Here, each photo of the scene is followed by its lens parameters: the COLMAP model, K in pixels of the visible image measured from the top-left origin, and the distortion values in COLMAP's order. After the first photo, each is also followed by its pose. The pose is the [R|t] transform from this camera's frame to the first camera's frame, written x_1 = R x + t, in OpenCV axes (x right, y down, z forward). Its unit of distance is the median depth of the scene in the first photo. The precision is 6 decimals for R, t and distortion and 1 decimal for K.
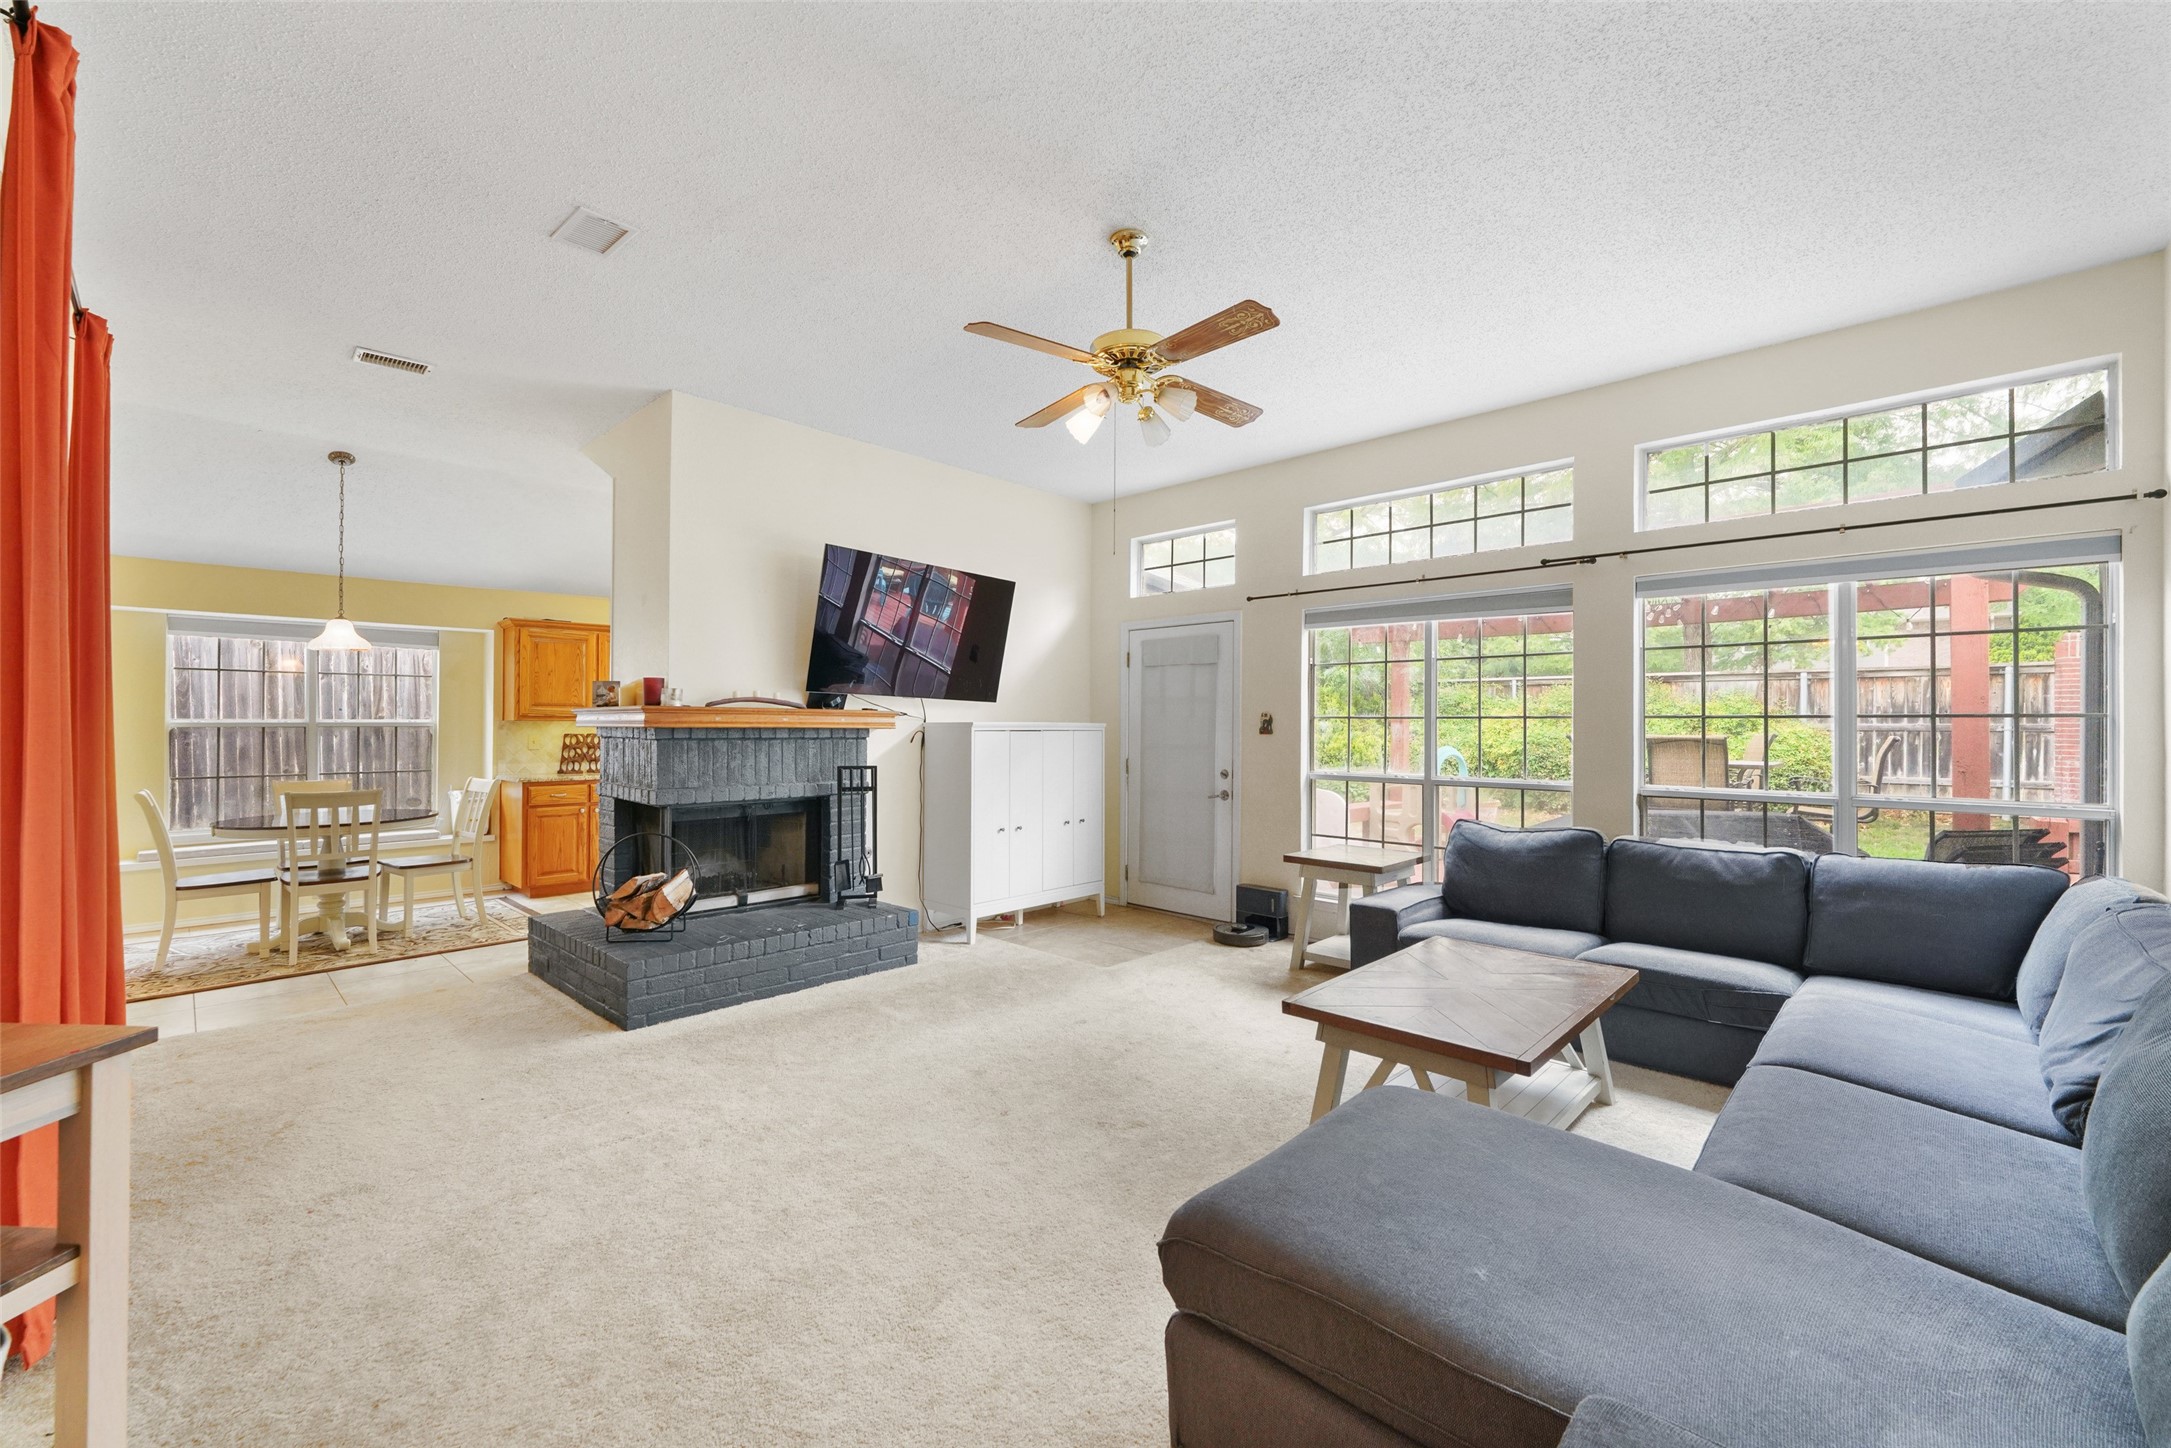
lens RADIAL K [[864.4, 0, 1055.7], [0, 864.4, 706.0], [0, 0, 1]] dist [0.006020, -0.001493]
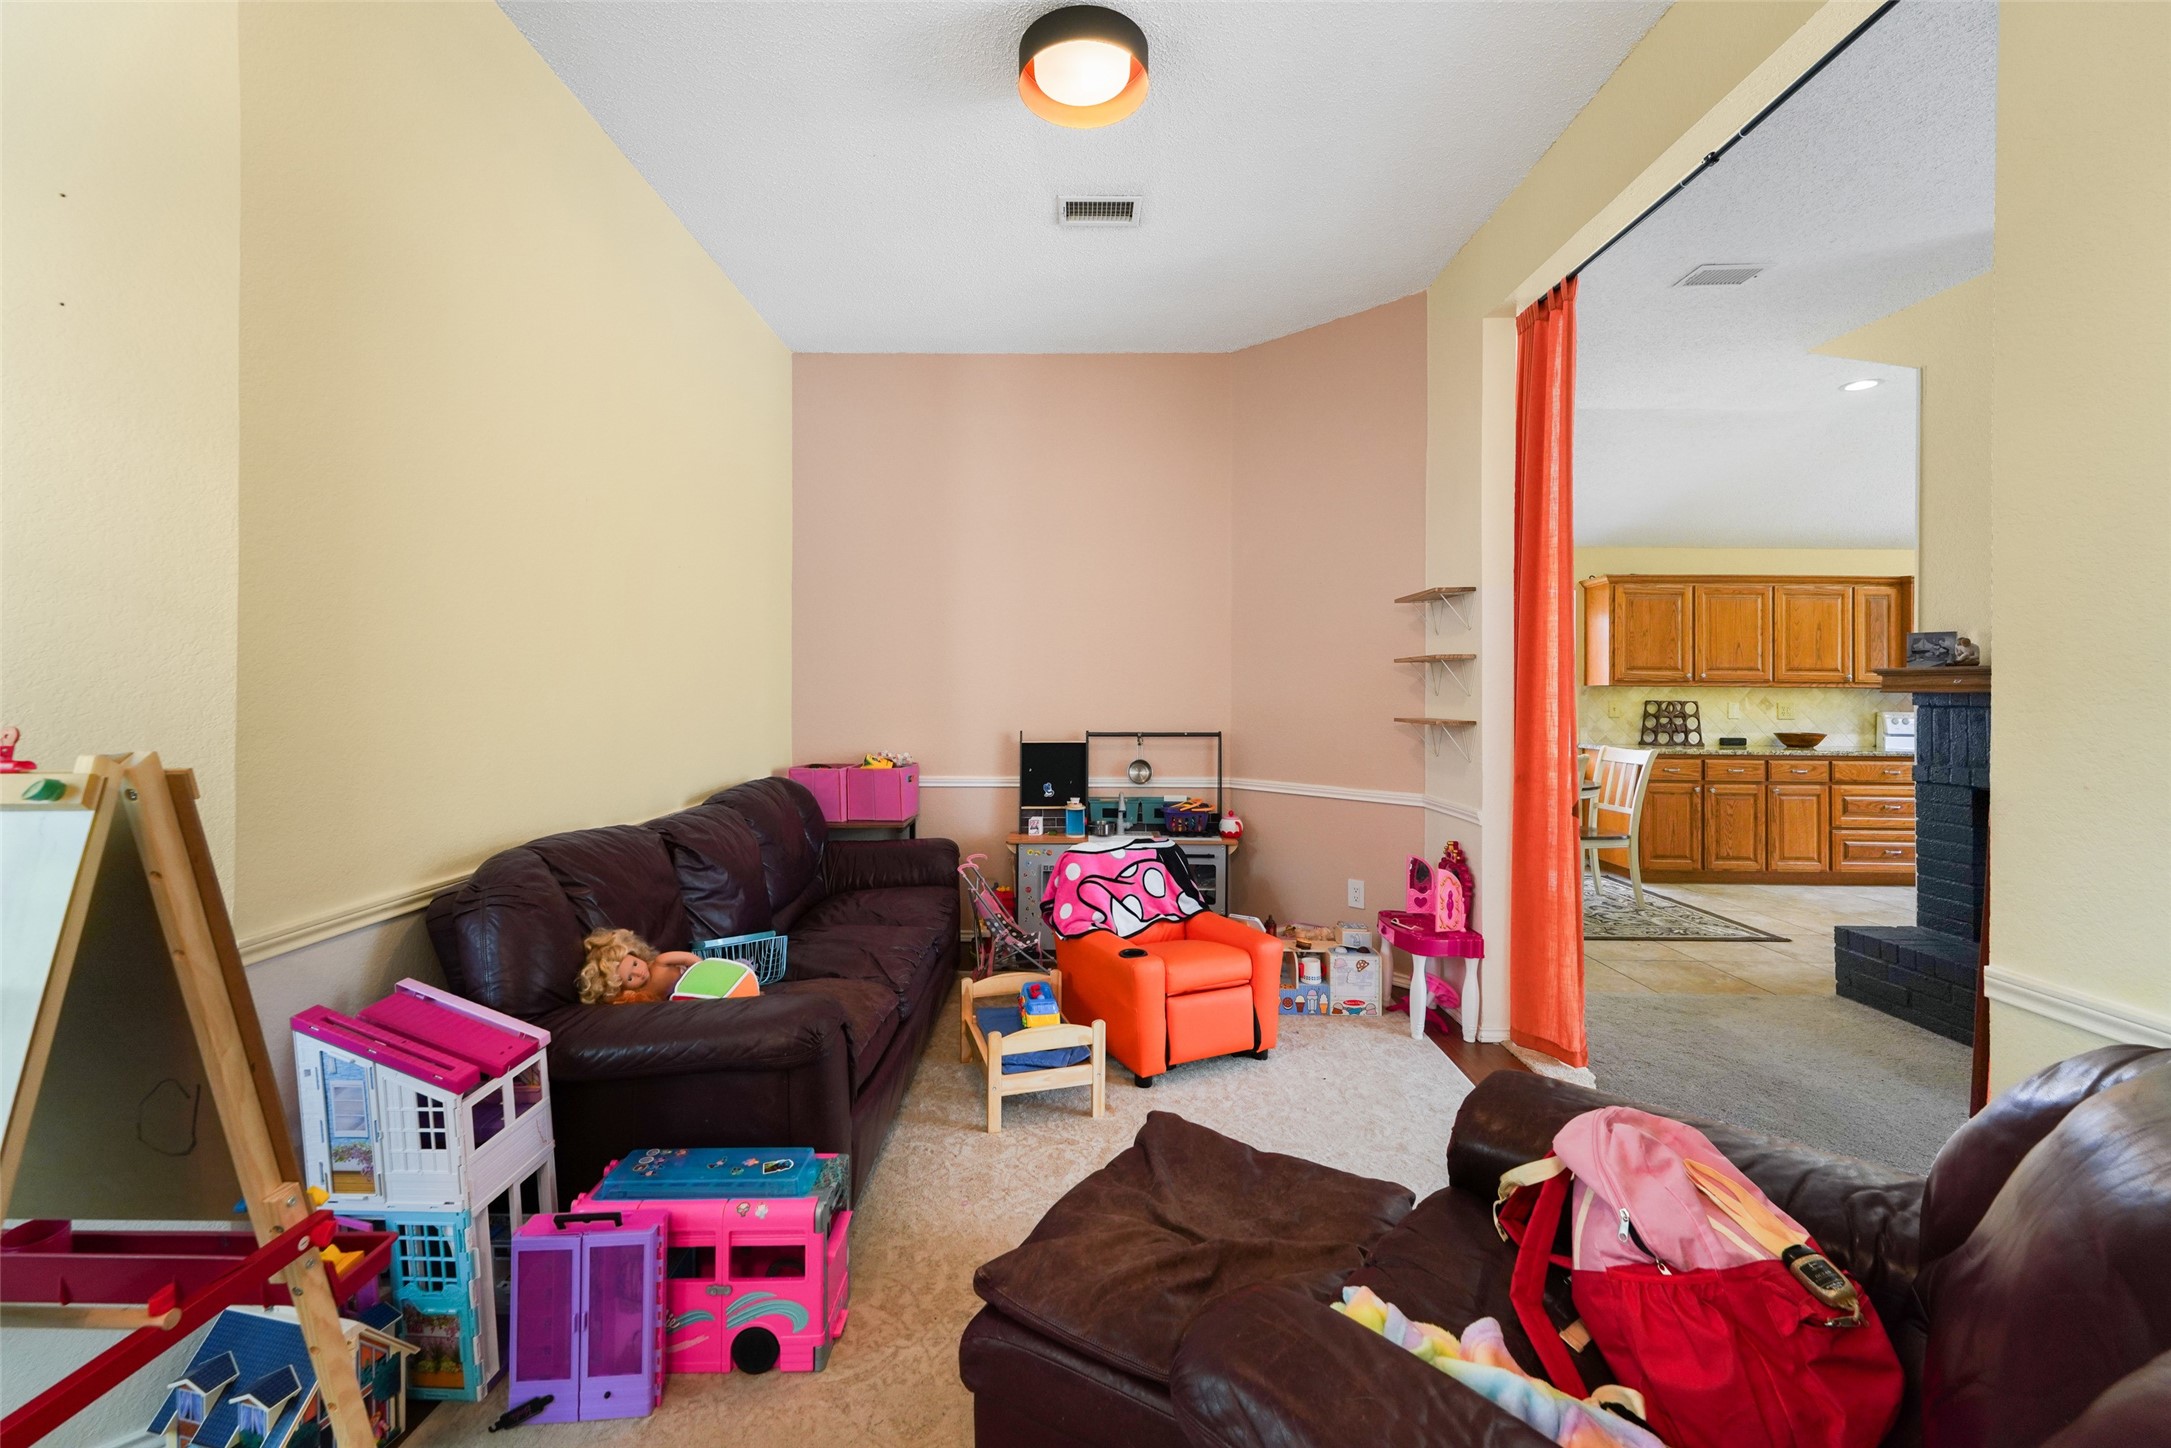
lens RADIAL K [[864.4, 0, 1089.4], [0, 864.4, 687.1], [0, 0, 1]] dist [0.006020, -0.001493]
pose [[0.694147, 0.004896, -0.719817, -0.321318], [0.003794, 0.999938, 0.010460, 0.006236], [0.719824, -0.009992, 0.694085, -0.042294]]
